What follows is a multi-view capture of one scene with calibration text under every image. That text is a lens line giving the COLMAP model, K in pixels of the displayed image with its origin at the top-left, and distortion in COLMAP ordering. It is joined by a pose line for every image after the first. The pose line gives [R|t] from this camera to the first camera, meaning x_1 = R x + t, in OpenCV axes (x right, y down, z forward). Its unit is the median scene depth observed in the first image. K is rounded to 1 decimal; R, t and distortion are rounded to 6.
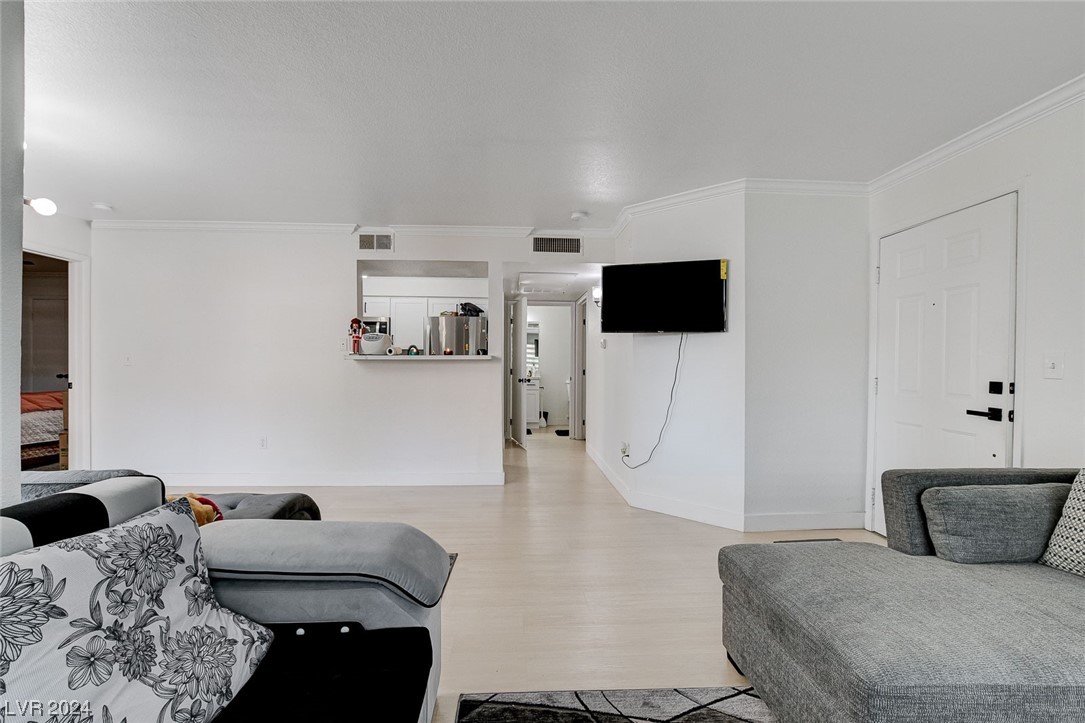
lens RADIAL K [[477.8, 0, 541.8], [0, 477.8, 364.1], [0, 0, 1]] dist [-0.018921, 0.000923]
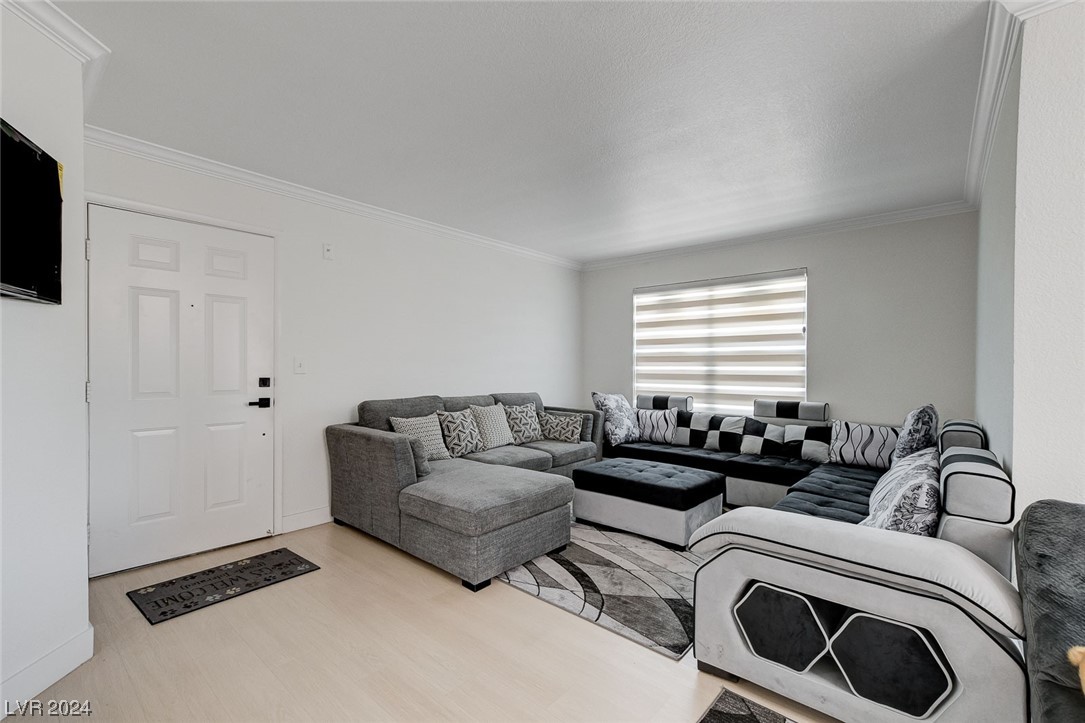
lens RADIAL K [[468.2, 0, 541.8], [0, 468.2, 367.3], [0, 0, 1]] dist [-0.002027, 0.005476]
pose [[-0.718445, -0.015615, 0.695408, -0.355738], [-0.009985, 0.999877, 0.012136, -0.010508], [-0.695512, 0.001775, -0.718512, 1.020782]]
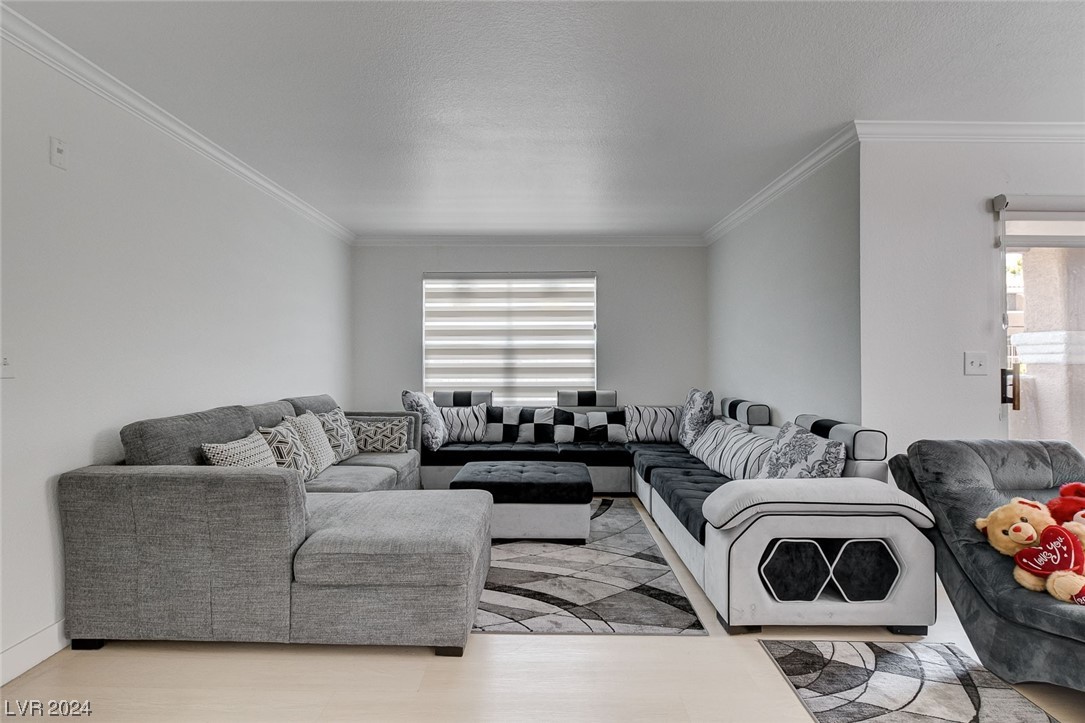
lens RADIAL K [[510.0, 0, 539.4], [0, 510.0, 348.3], [0, 0, 1]] dist [-0.009998, 0.000871]
pose [[-0.997915, -0.008672, 0.063953, 0.094450], [-0.009830, 0.999793, -0.017815, -0.007795], [-0.063785, -0.018406, -0.997794, 1.176822]]
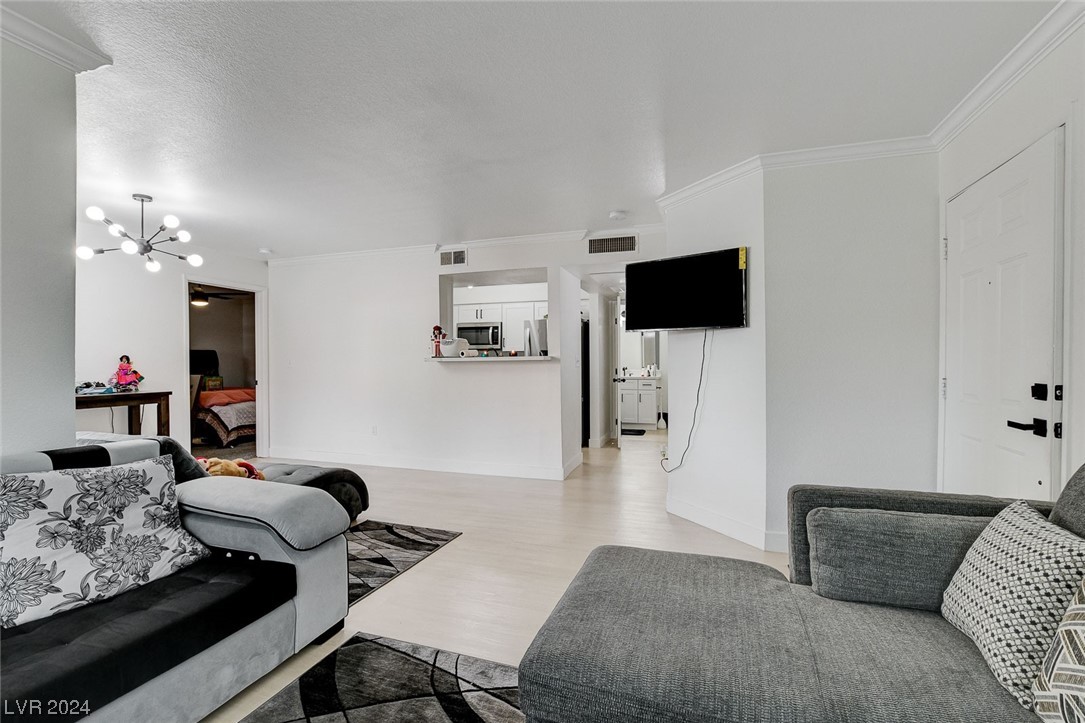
lens RADIAL K [[486.8, 0, 542.5], [0, 486.8, 361.5], [0, 0, 1]] dist [-0.018511, 0.000625]
pose [[0.927795, -0.010342, -0.372947, 0.377943], [0.008734, 0.999944, -0.006001, -0.000107], [0.372988, 0.002311, 0.927833, 0.001649]]
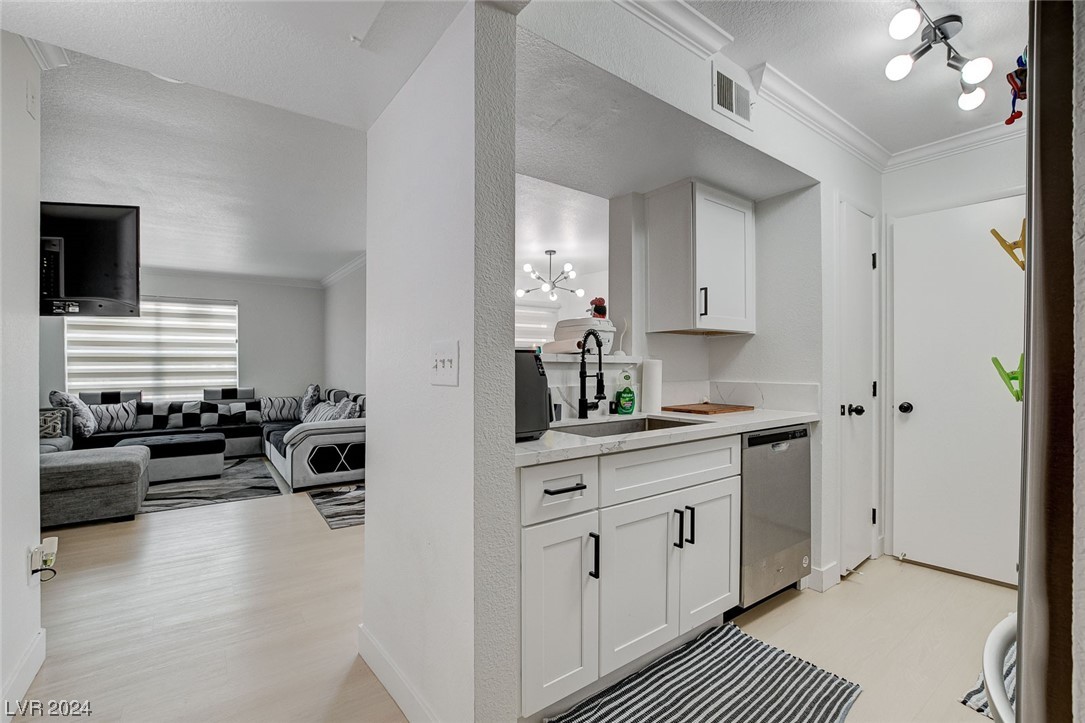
lens RADIAL K [[477.8, 0, 541.8], [0, 477.8, 364.1], [0, 0, 1]] dist [-0.018921, 0.000923]
pose [[-0.842260, -0.007382, -0.539021, 0.018764], [-0.006030, 0.999973, -0.004271, -0.007053], [0.539038, -0.000347, -0.842282, 1.982325]]
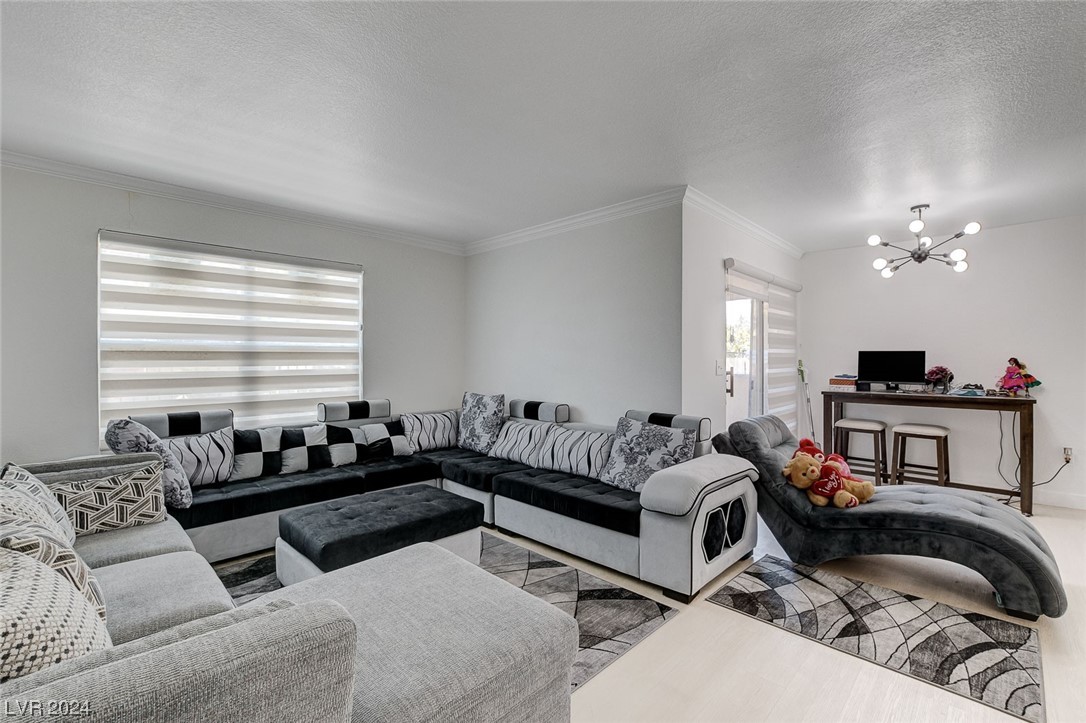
lens RADIAL K [[476.0, 0, 541.7], [0, 476.0, 358.1], [0, 0, 1]] dist [-0.024058, 0.005768]
pose [[-0.737100, -0.011229, -0.675690, 0.536159], [-0.007307, 0.999936, -0.008647, -0.014703], [0.675744, -0.001437, -0.737135, 0.875078]]
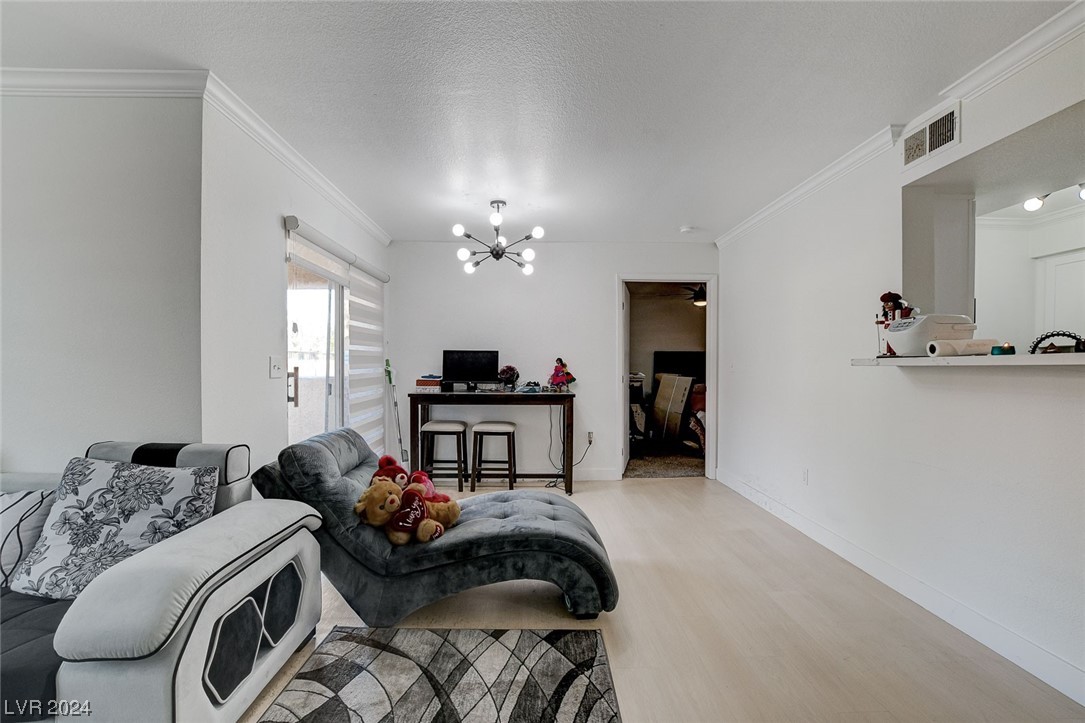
lens RADIAL K [[479.5, 0, 539.9], [0, 479.5, 372.0], [0, 0, 1]] dist [-0.018810, 0.000718]
pose [[-0.037105, 0.010045, -0.999261, 0.245943], [-0.005608, 0.999932, 0.010260, -0.007643], [0.999296, 0.005985, -0.037046, 0.803921]]
